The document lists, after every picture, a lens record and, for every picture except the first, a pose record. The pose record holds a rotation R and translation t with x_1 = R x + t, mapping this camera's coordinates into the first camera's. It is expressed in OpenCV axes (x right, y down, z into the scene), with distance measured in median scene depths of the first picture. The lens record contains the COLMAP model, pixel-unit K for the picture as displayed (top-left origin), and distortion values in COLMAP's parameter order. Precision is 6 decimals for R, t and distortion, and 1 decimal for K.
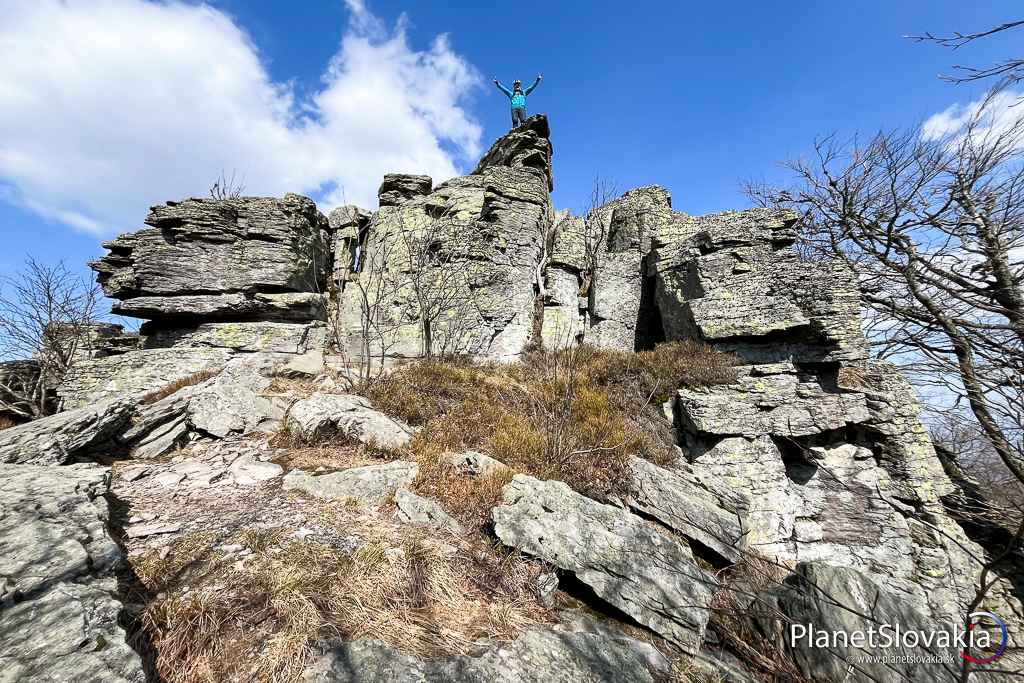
lens RADIAL K [[436.3, 0, 512.2], [0, 436.3, 298.2], [0, 0, 1]] dist [-0.001213, -0.000716]
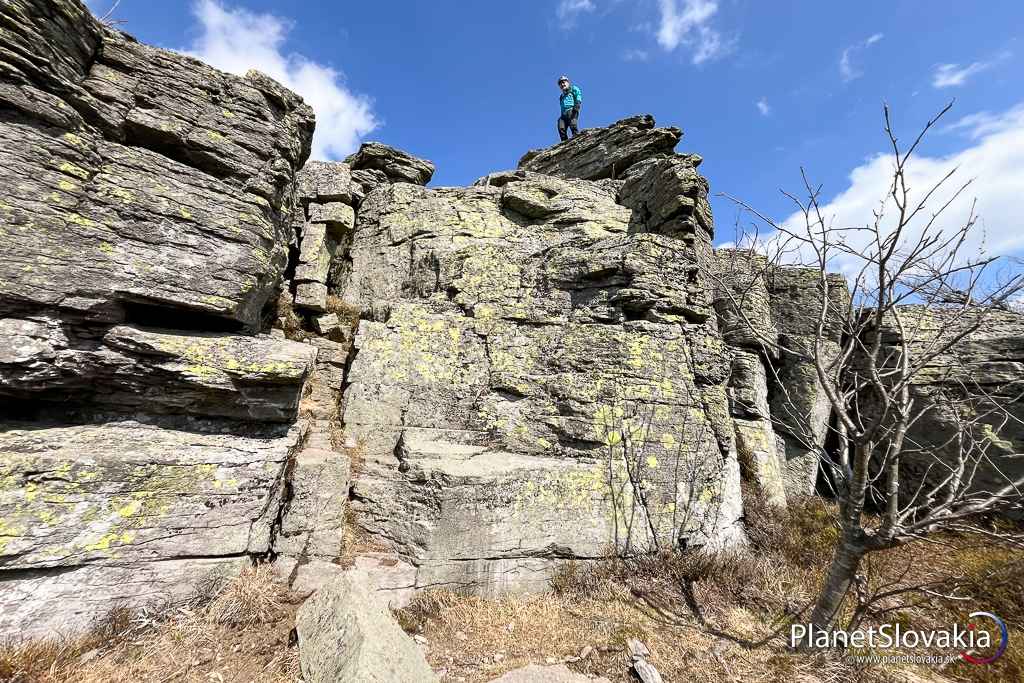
lens RADIAL K [[420.3, 0, 516.7], [0, 420.3, 305.8], [0, 0, 1]] dist [-0.002513, -0.000778]
pose [[0.928242, 0.164535, 0.333610, -0.429351], [-0.135799, 0.984846, -0.107872, -0.029873], [-0.346303, 0.054827, 0.936519, 0.640233]]
